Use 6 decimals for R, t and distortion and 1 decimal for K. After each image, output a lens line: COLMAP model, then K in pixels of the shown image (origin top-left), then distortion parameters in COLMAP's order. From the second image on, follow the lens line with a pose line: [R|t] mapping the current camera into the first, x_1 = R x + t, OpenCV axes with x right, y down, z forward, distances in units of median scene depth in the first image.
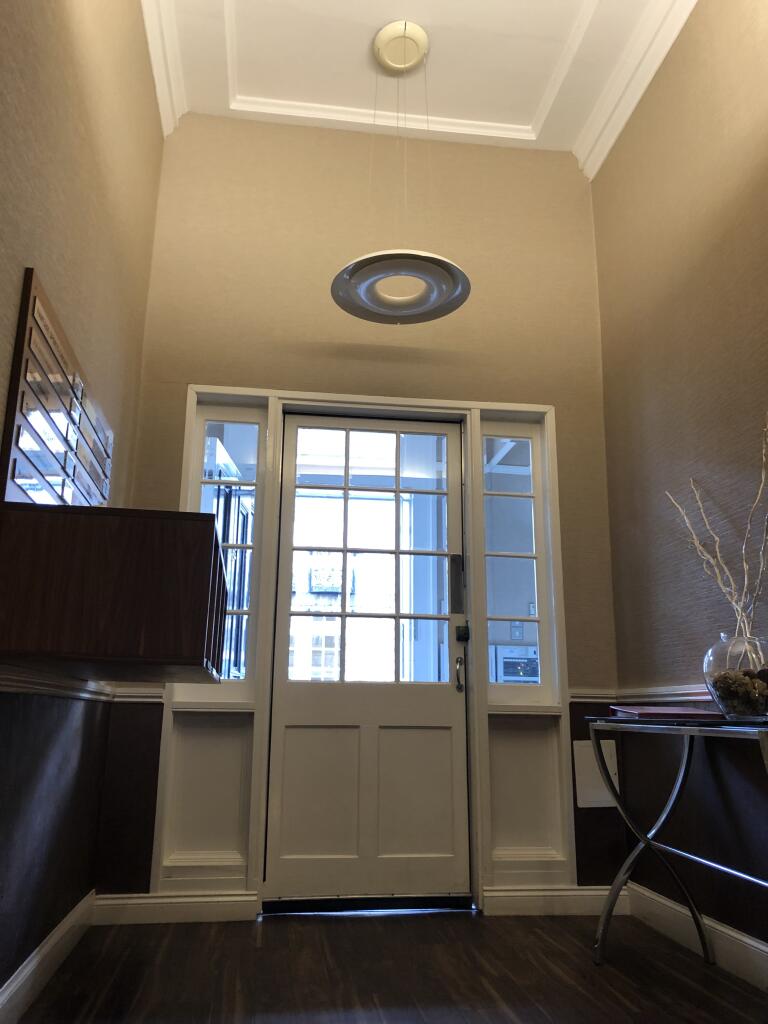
lens RADIAL K [[833.3, 0, 376.3], [0, 833.3, 502.3], [0, 0, 1]] dist [0.037813, -0.021463]
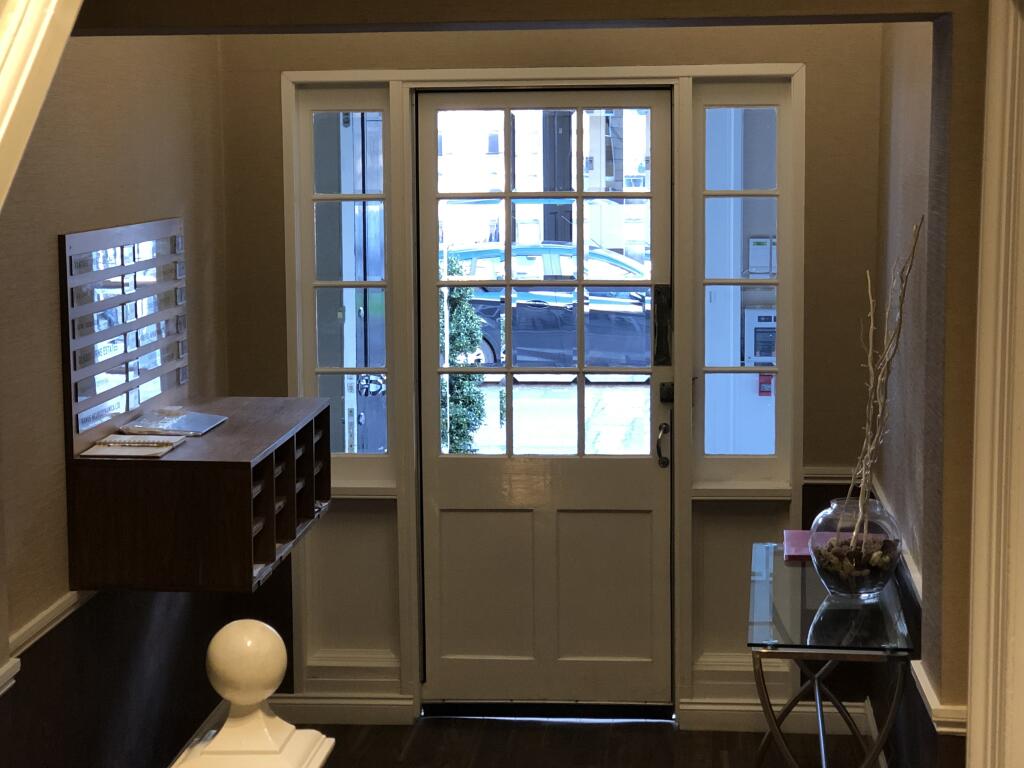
lens RADIAL K [[1996.3, 0, 509.0], [0, 1996.3, 377.6], [0, 0, 1]] dist [0.078707, 0.000000]
pose [[0.973769, 0.006494, -0.227447, 0.388973], [0.077333, 0.930645, 0.357658, -0.529472], [0.213995, -0.365866, 0.905731, -0.676455]]
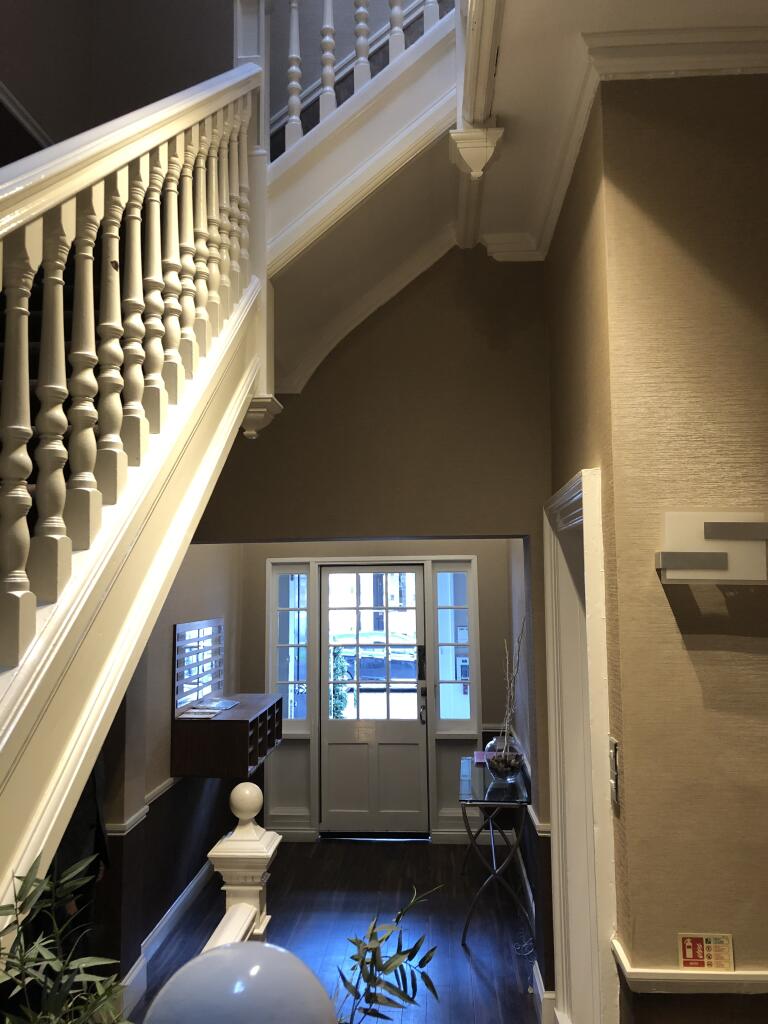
lens RADIAL K [[833.3, 0, 370.2], [0, 833.3, 489.0], [0, 0, 1]] dist [0.037813, -0.021463]
pose [[0.976669, -0.045535, -0.209866, 0.402761], [0.073996, 0.988771, 0.129829, -0.535061], [0.201598, -0.142329, 0.969072, -0.725242]]
